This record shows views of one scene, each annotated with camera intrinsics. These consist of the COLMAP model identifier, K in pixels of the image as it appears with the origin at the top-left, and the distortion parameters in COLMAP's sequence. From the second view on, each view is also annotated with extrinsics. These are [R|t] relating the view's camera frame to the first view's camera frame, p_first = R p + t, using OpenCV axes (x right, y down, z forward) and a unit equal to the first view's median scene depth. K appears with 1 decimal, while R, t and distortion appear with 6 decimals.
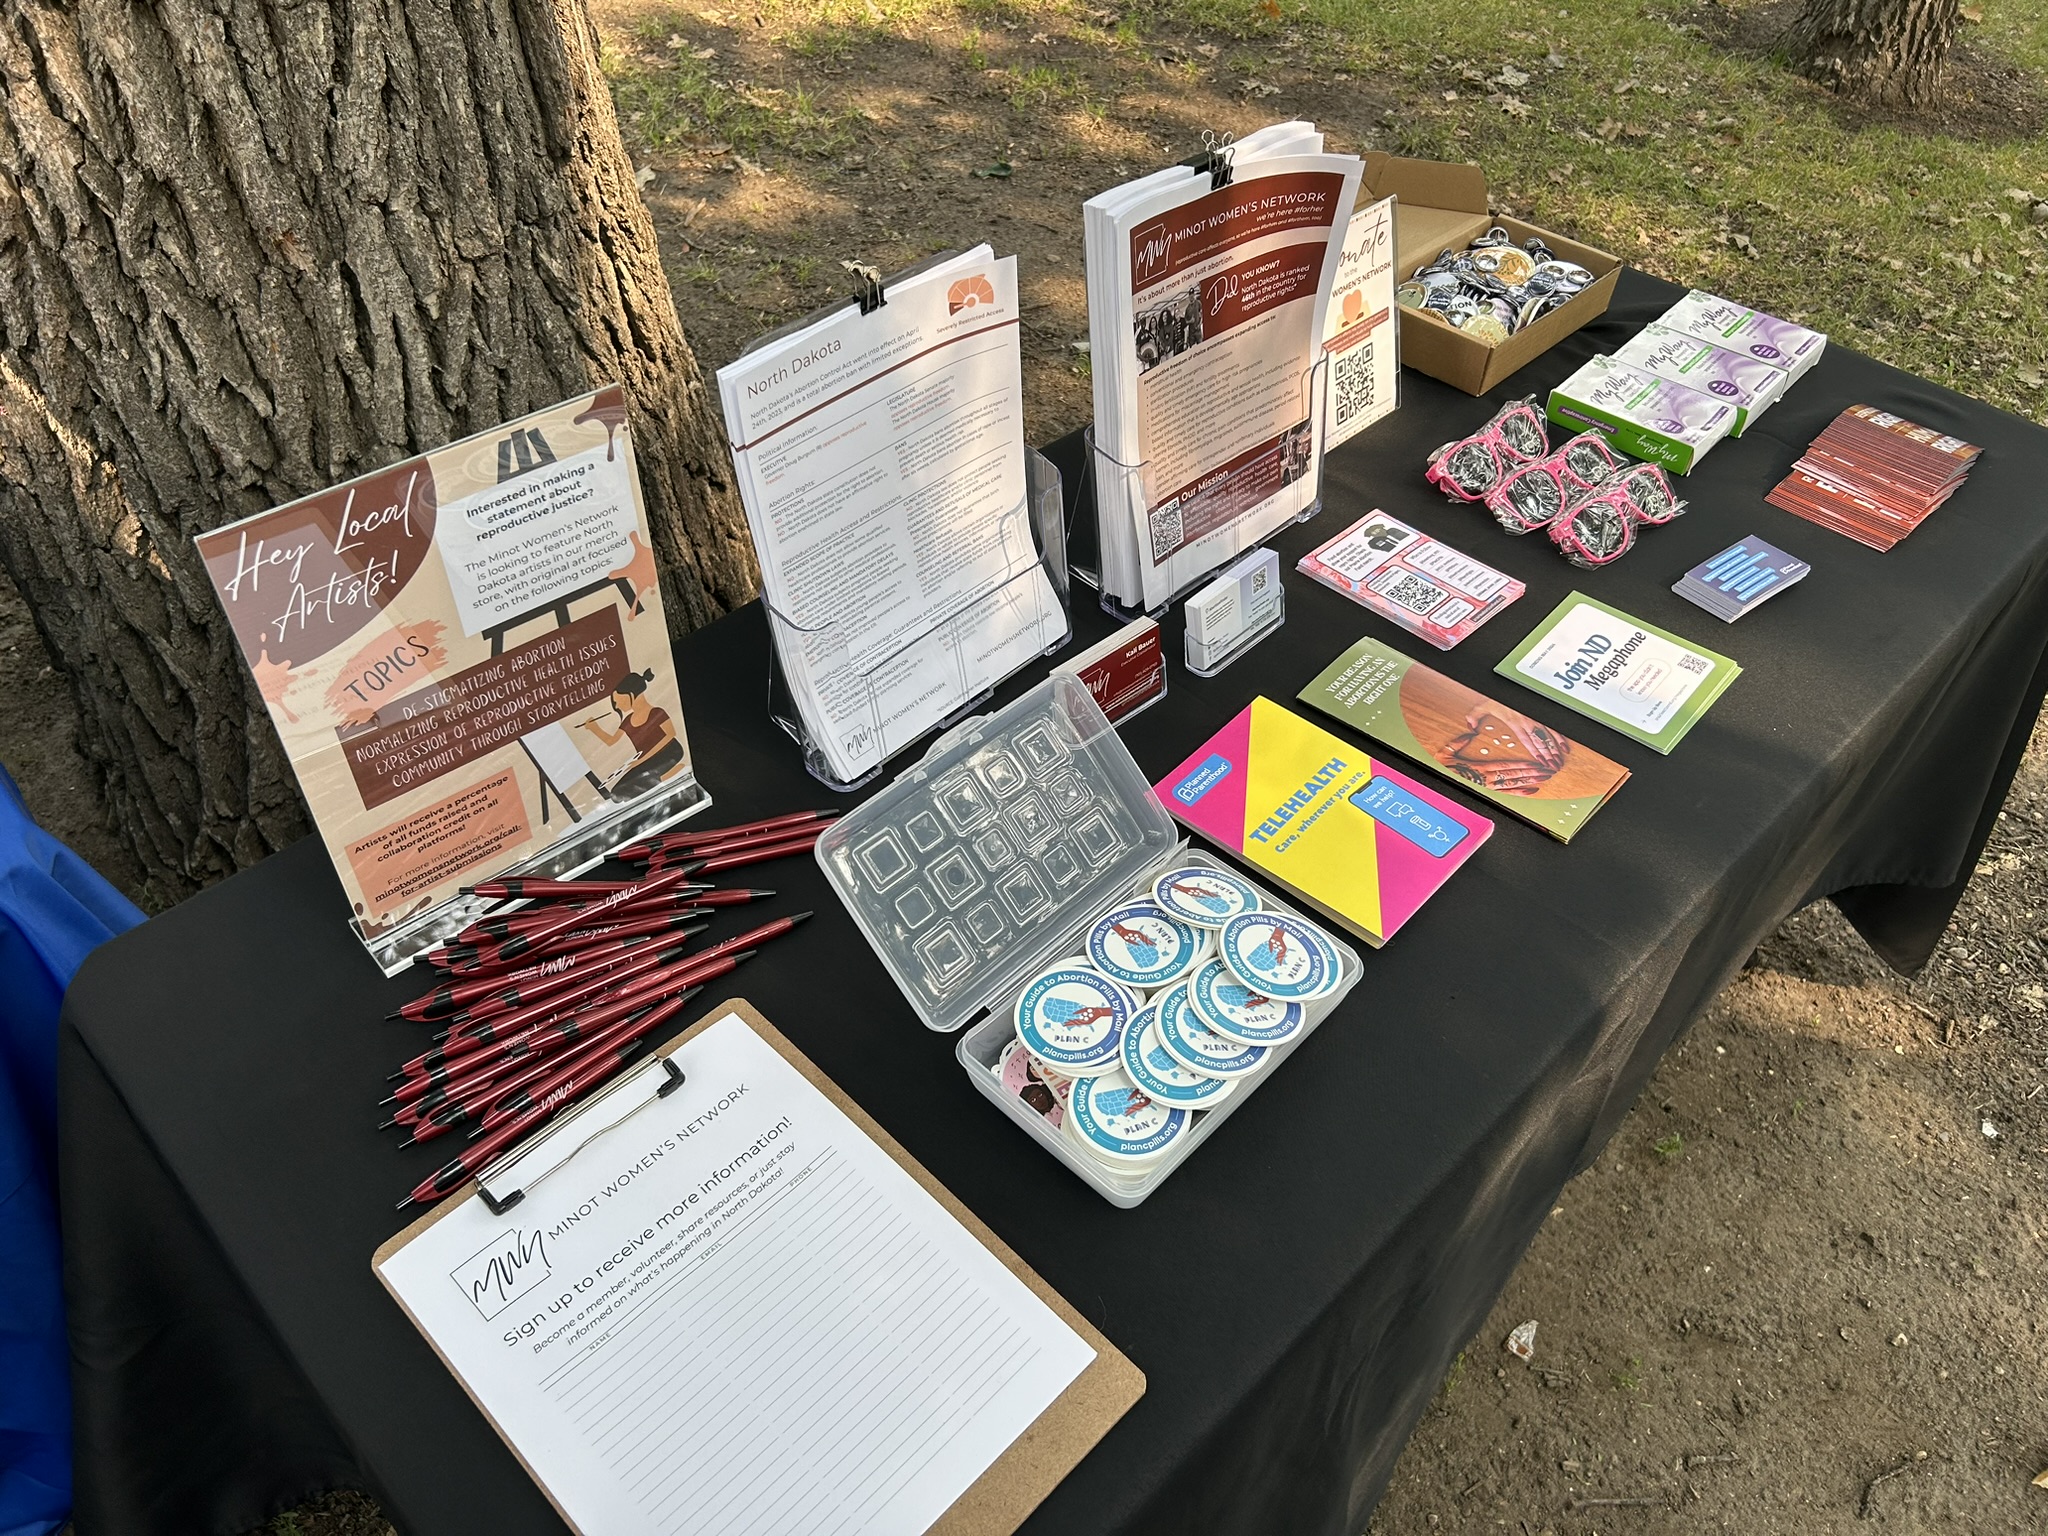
lens RADIAL K [[1546.9, 0, 1029.8], [0, 1546.9, 774.4], [0, 0, 1]] dist [0.040895, -0.040844]
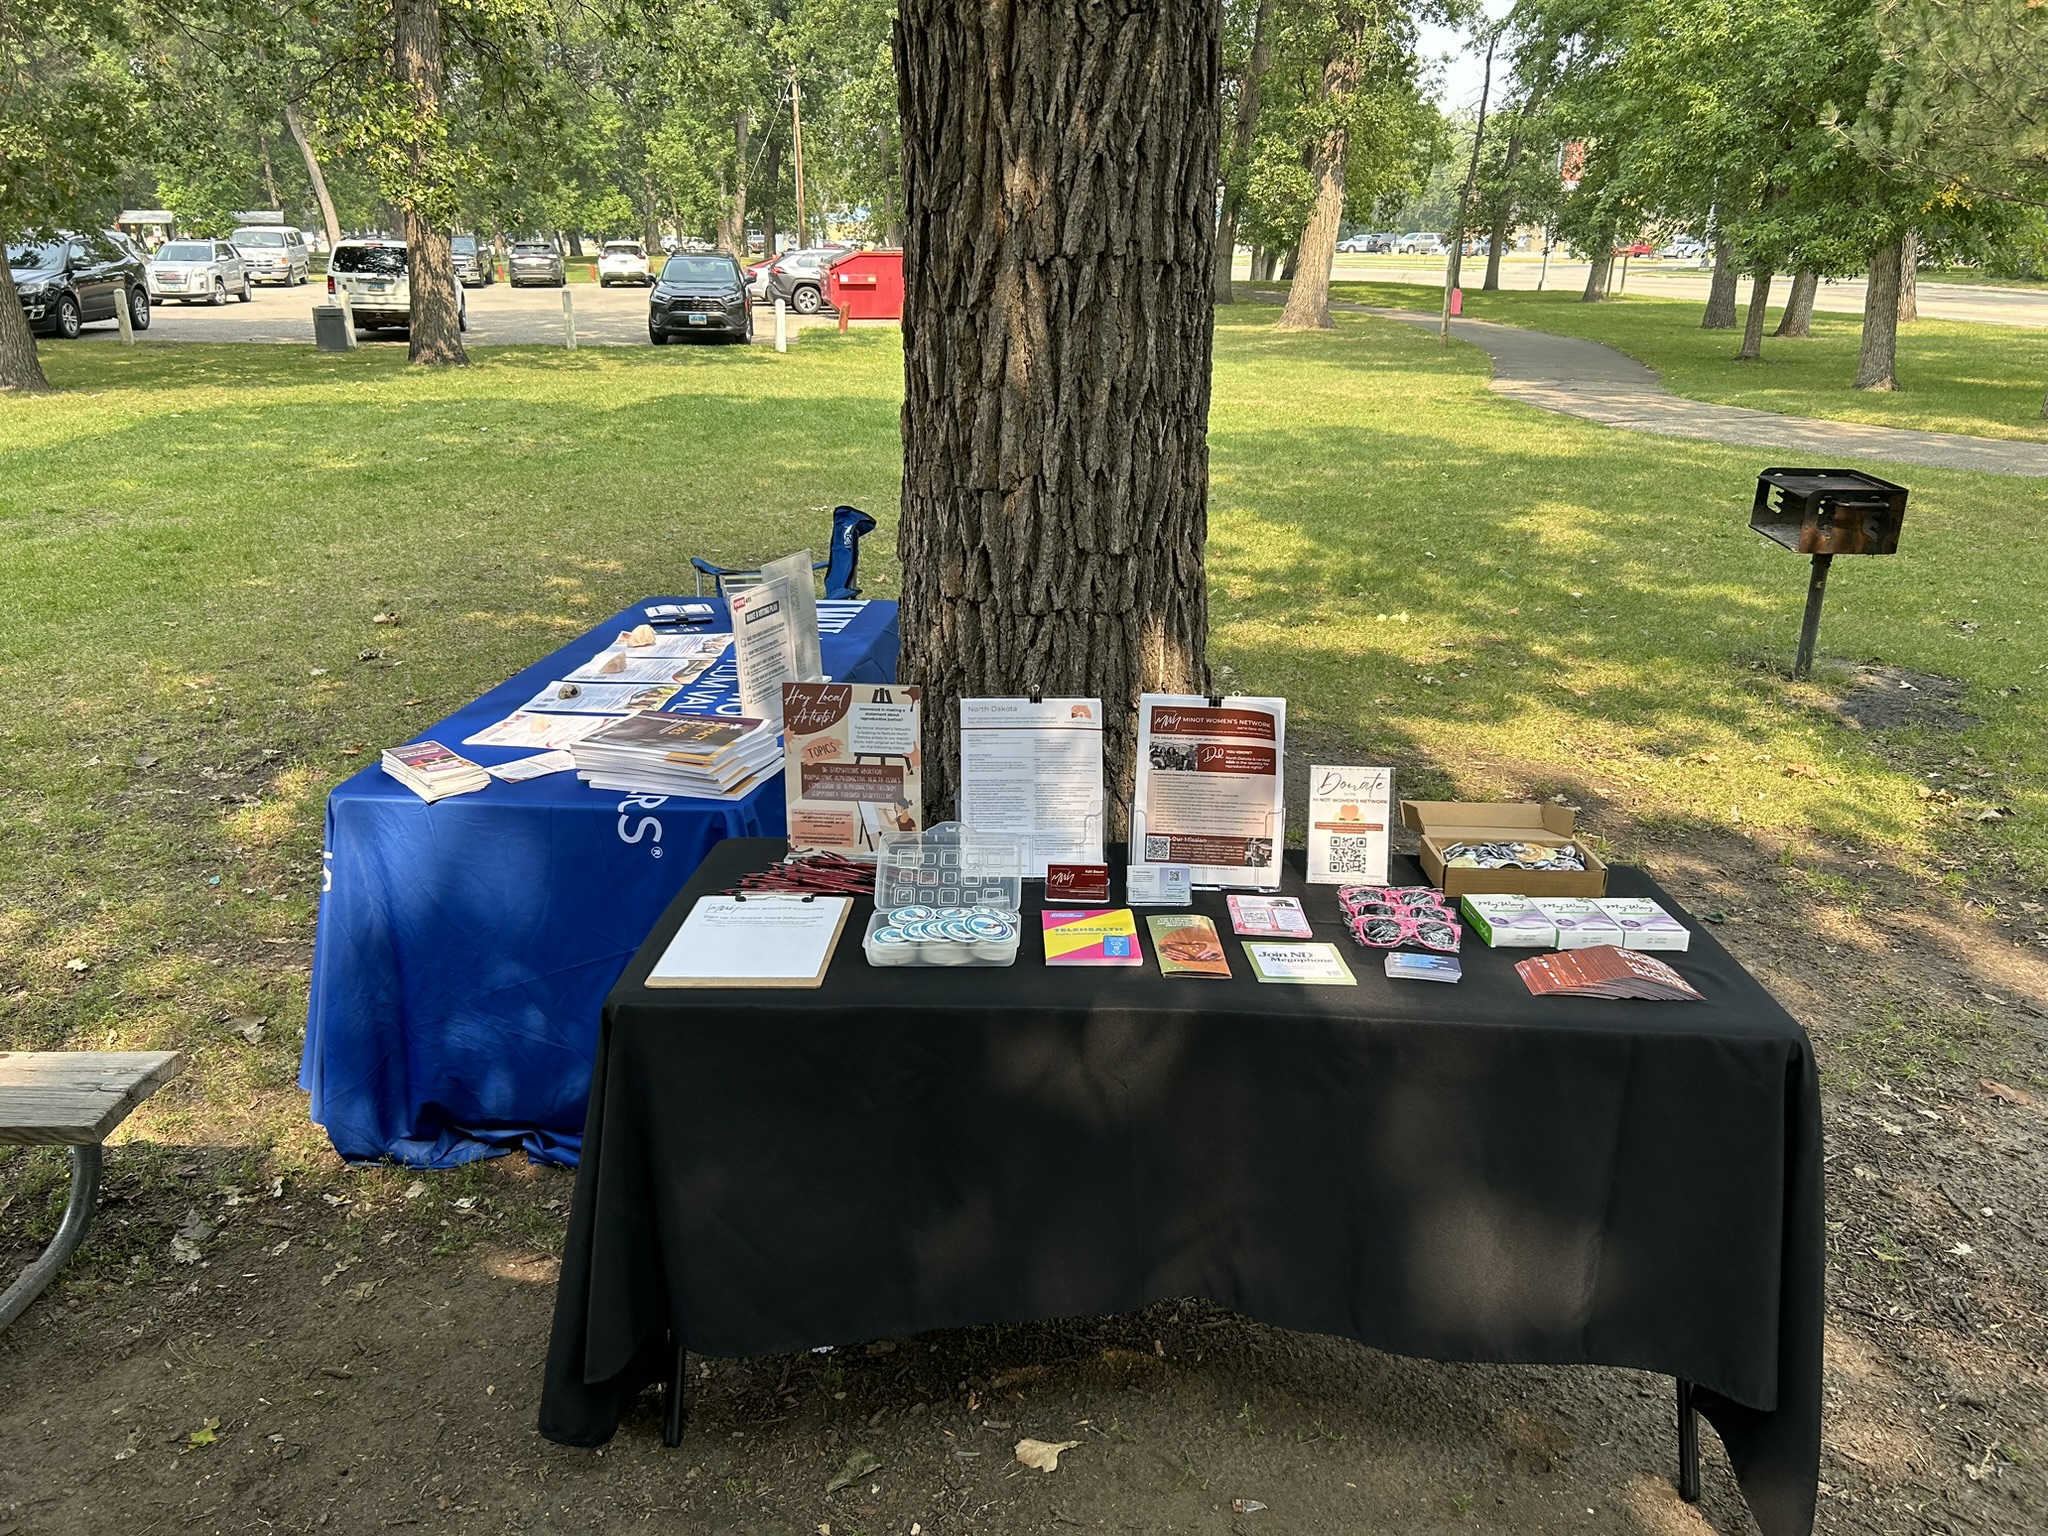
lens RADIAL K [[1546.9, 0, 1018.7], [0, 1546.9, 775.4], [0, 0, 1]] dist [0.040895, -0.040844]
pose [[0.669544, 0.182384, -0.720033, 1.500847], [-0.510390, 0.817249, -0.267593, 0.432466], [0.539641, 0.546663, 0.640271, -0.520699]]
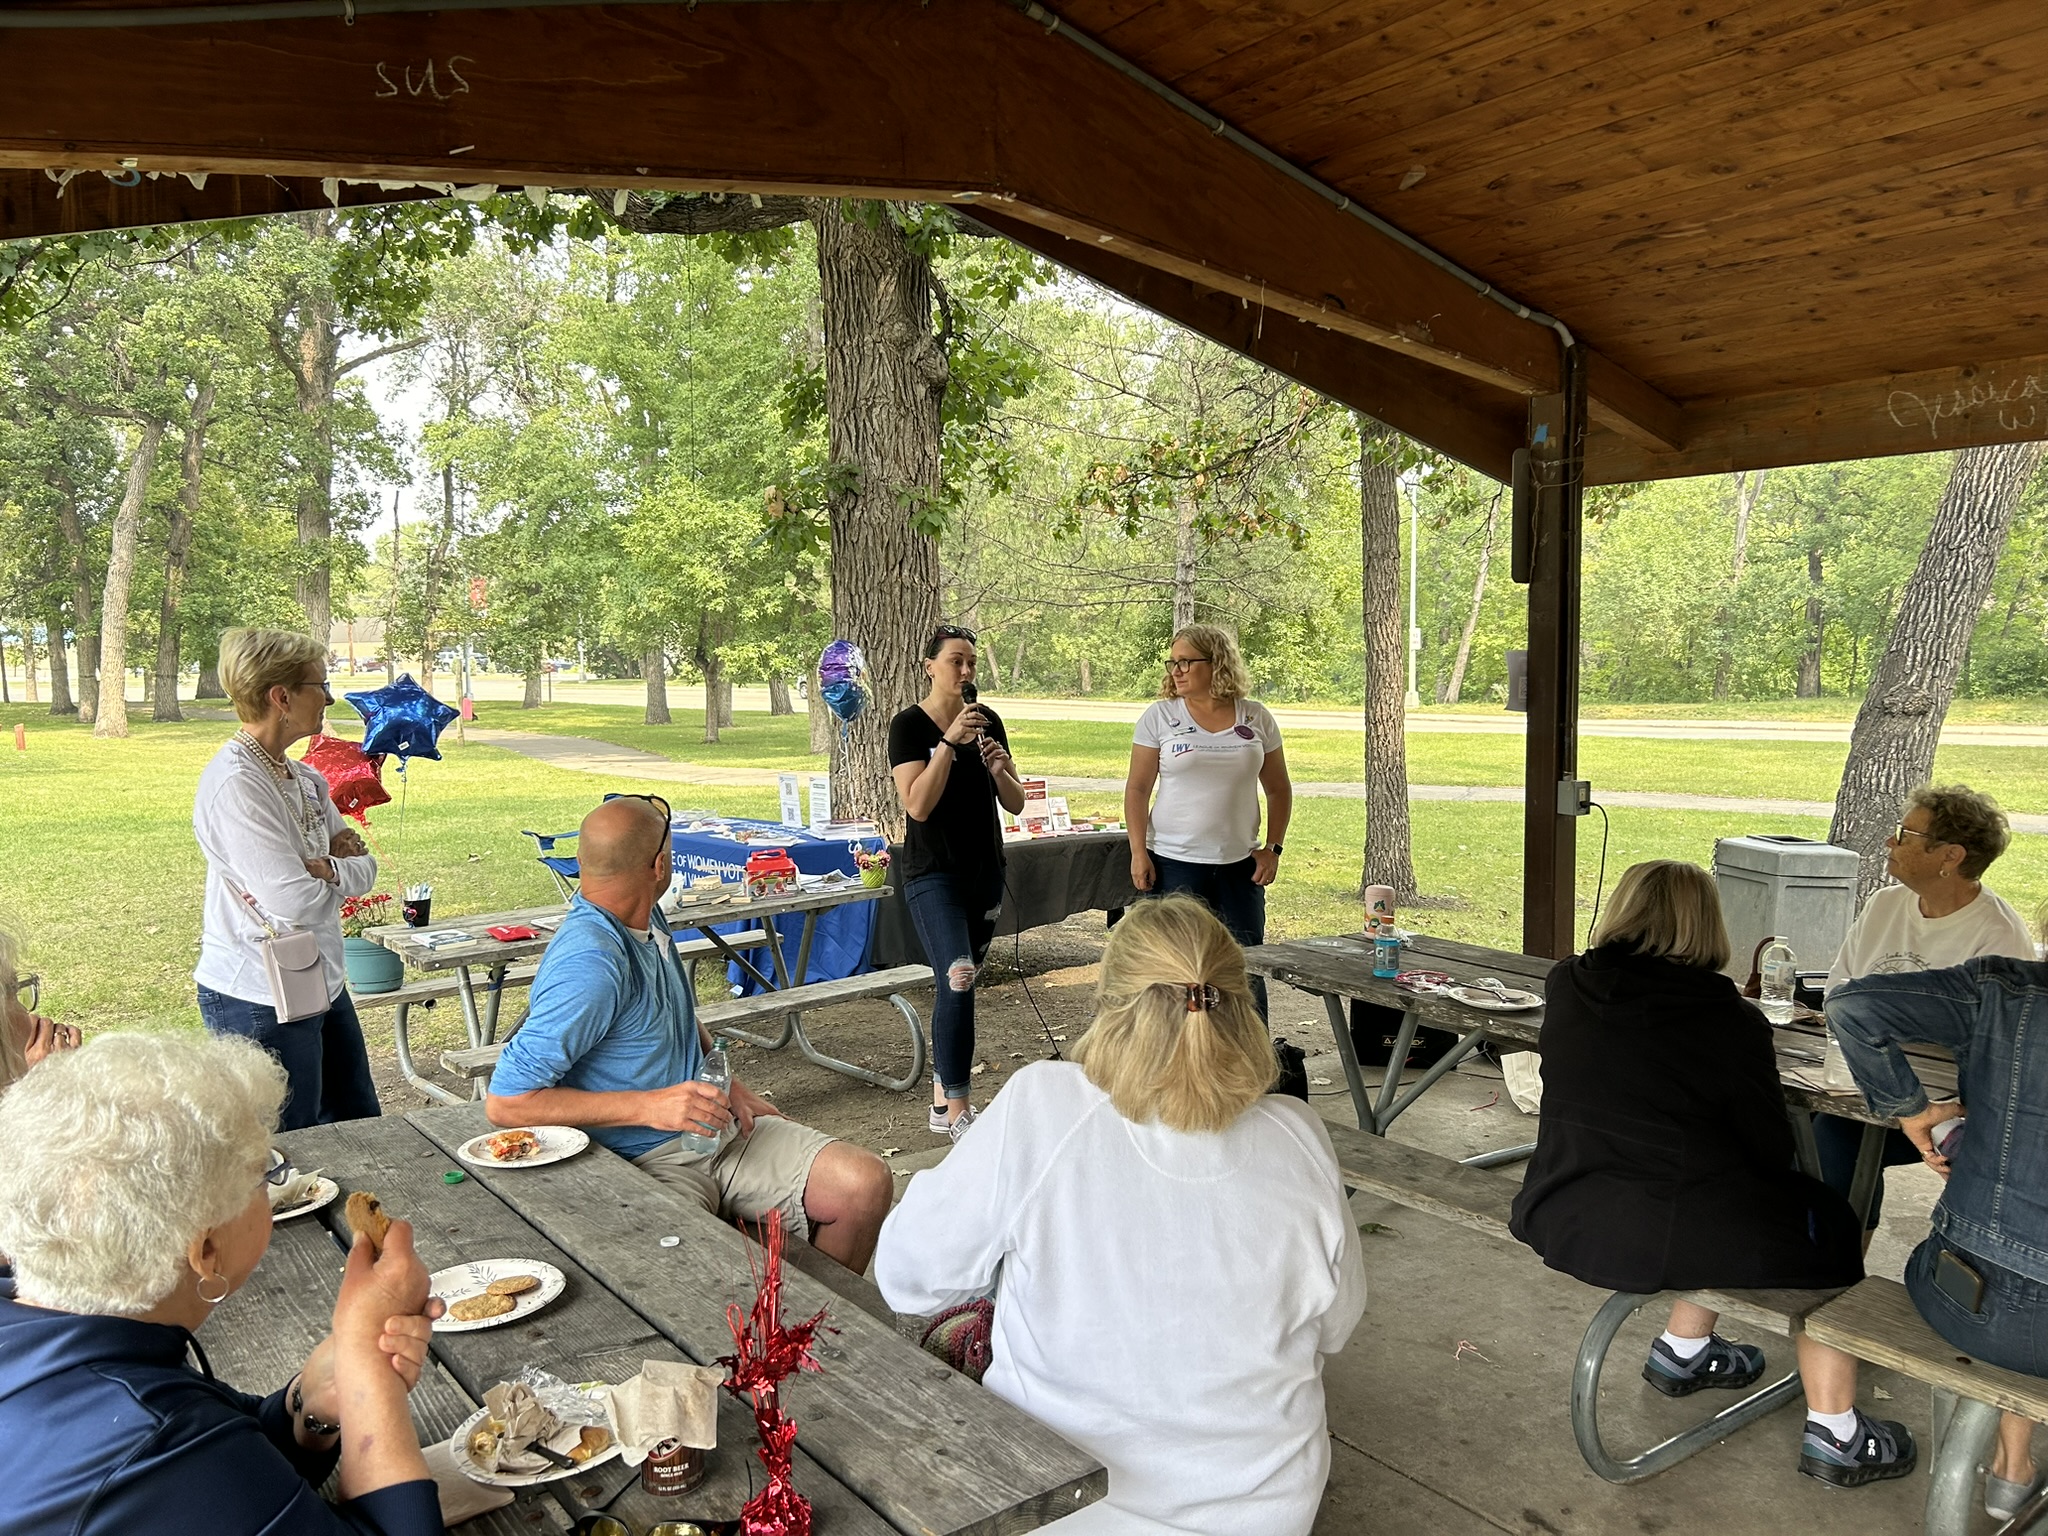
lens RADIAL K [[1546.9, 0, 1034.6], [0, 1546.9, 774.2], [0, 0, 1]] dist [0.040895, -0.040844]
pose [[0.988940, -0.062982, -0.134279, 1.150086], [-0.043718, 0.741351, -0.669693, 4.618042], [0.141726, 0.668156, 0.730398, -4.537944]]
